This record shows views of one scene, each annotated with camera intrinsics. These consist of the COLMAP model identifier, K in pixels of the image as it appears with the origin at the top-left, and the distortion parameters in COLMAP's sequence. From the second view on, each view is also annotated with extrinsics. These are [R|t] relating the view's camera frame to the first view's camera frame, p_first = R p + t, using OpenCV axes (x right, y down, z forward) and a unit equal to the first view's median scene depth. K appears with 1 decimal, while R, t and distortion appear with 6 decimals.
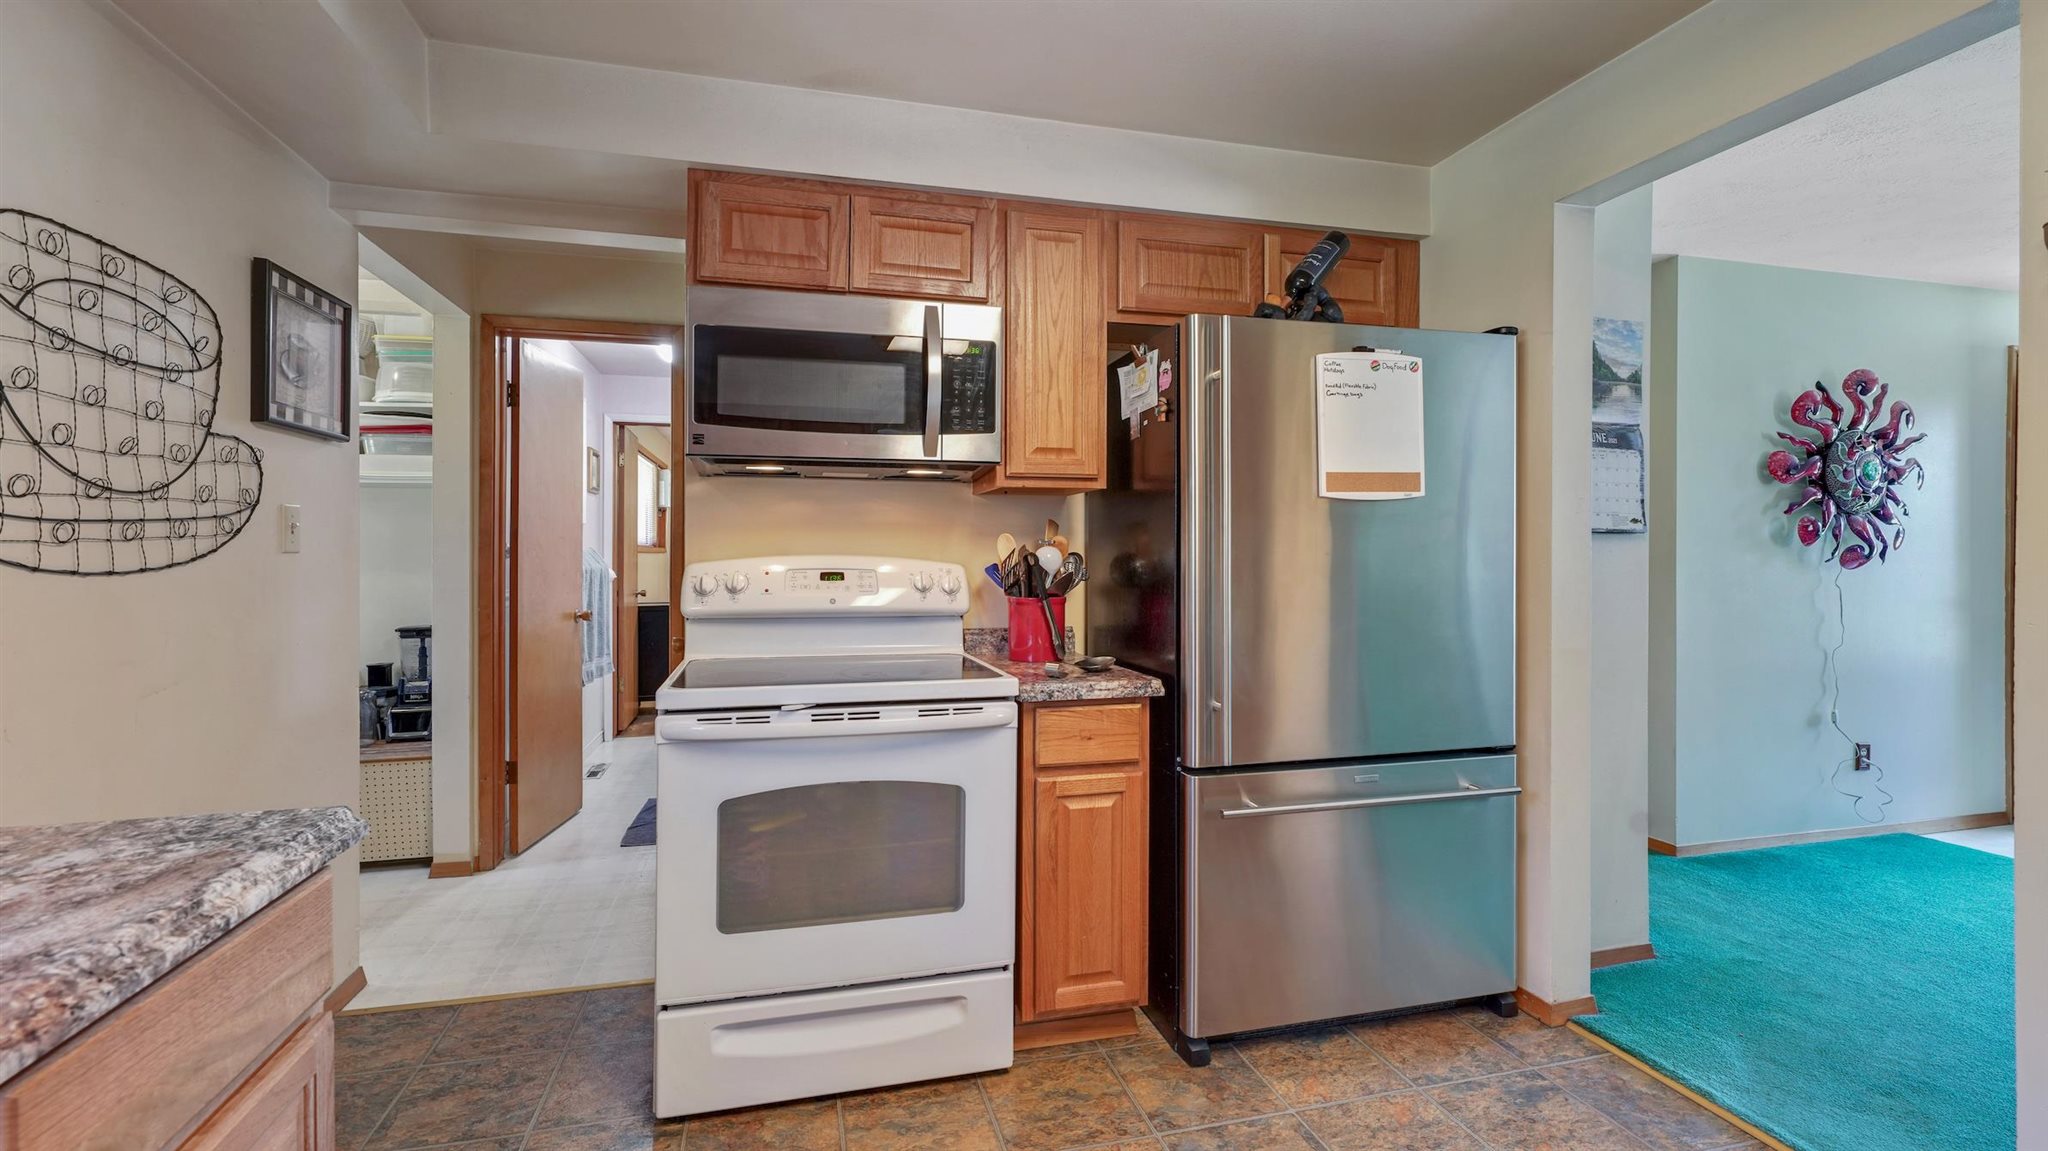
lens RADIAL K [[837.1, 0, 1017.9], [0, 837.1, 561.7], [0, 0, 1]] dist [-0.000452, 0.000528]
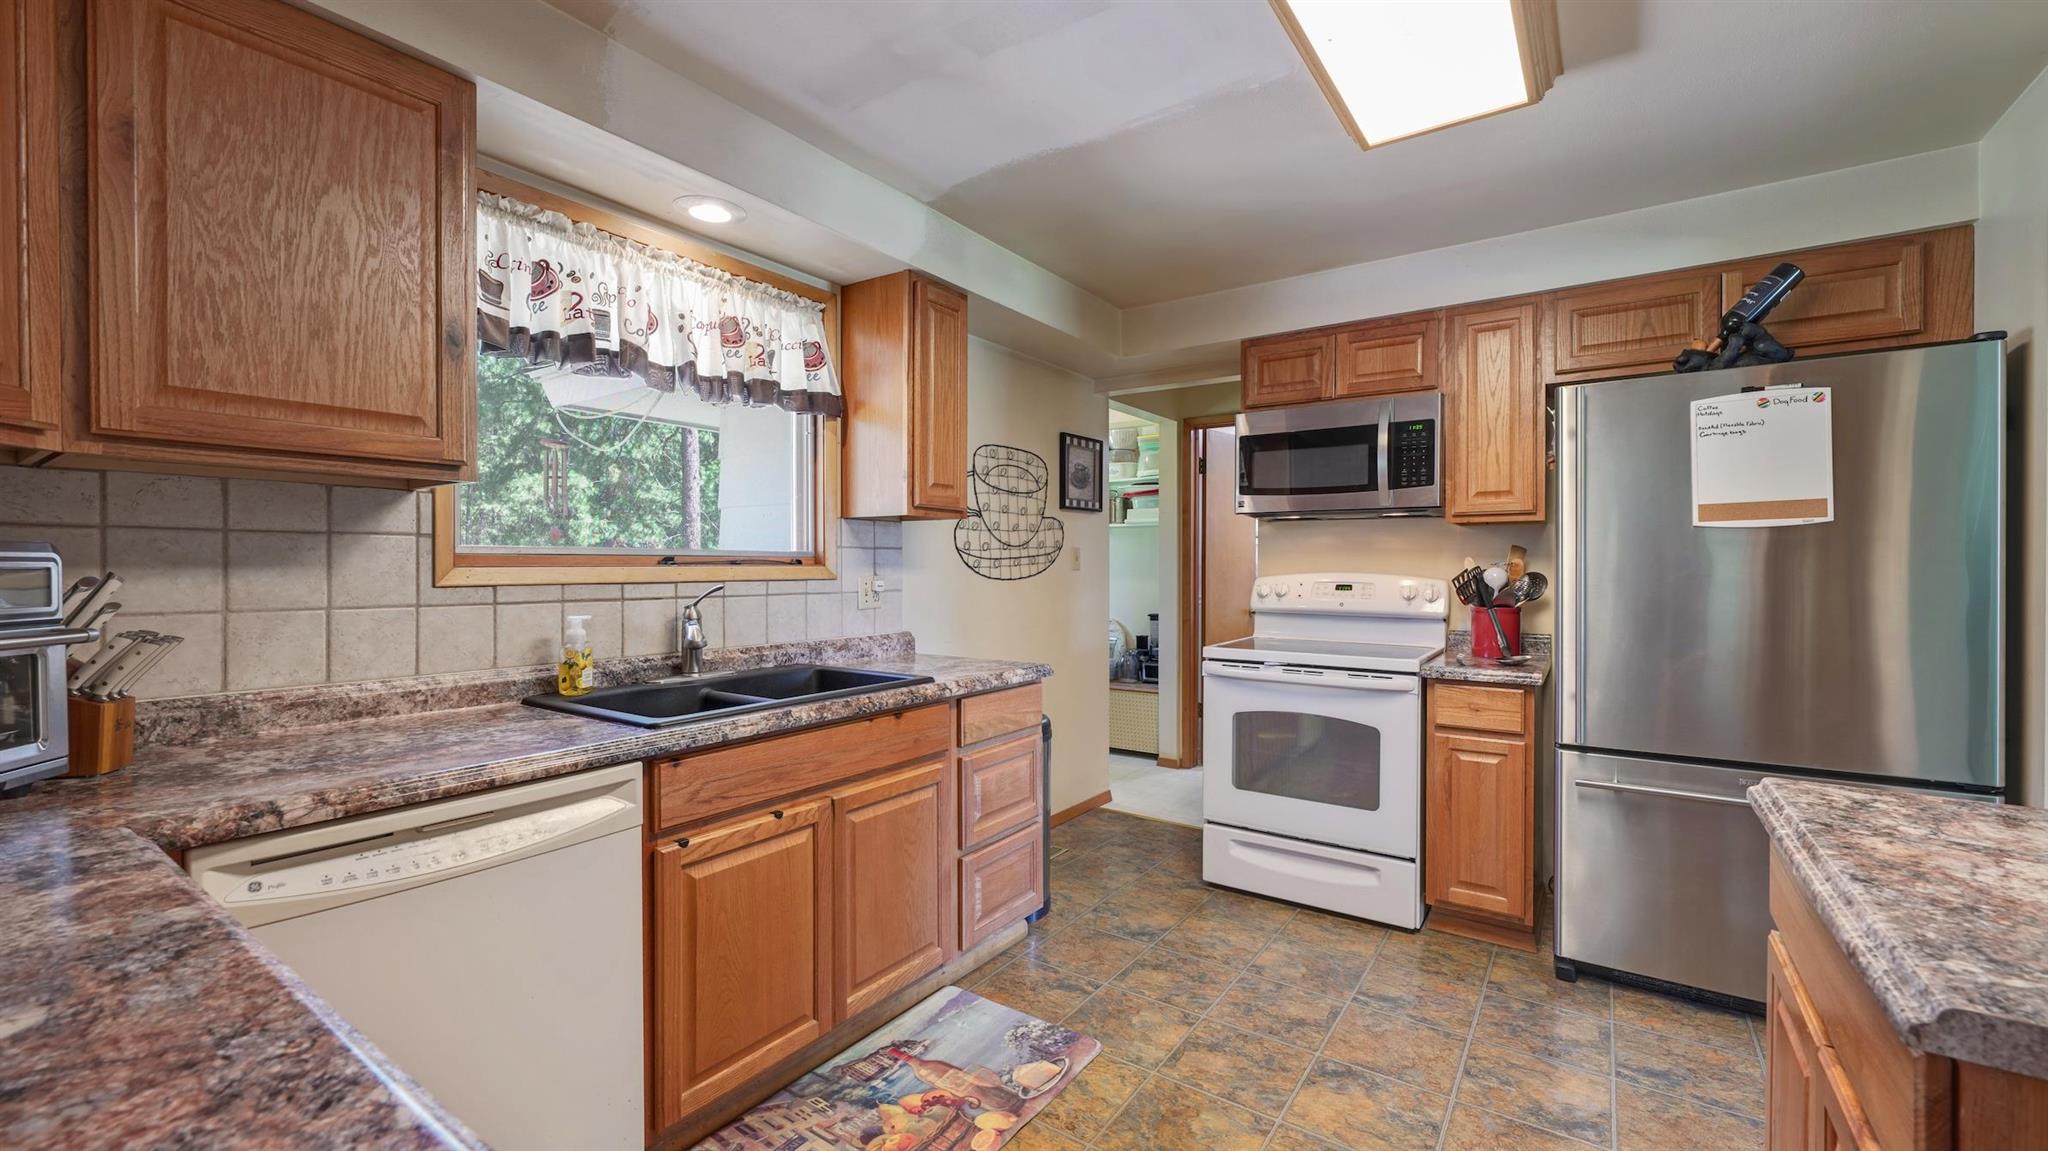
lens RADIAL K [[837.1, 0, 1017.9], [0, 837.1, 561.7], [0, 0, 1]] dist [-0.000452, 0.000528]
pose [[0.640238, -0.003104, -0.768171, 0.634687], [-0.005242, 0.999951, -0.008410, -0.013931], [0.768159, 0.009411, 0.640190, -0.431742]]
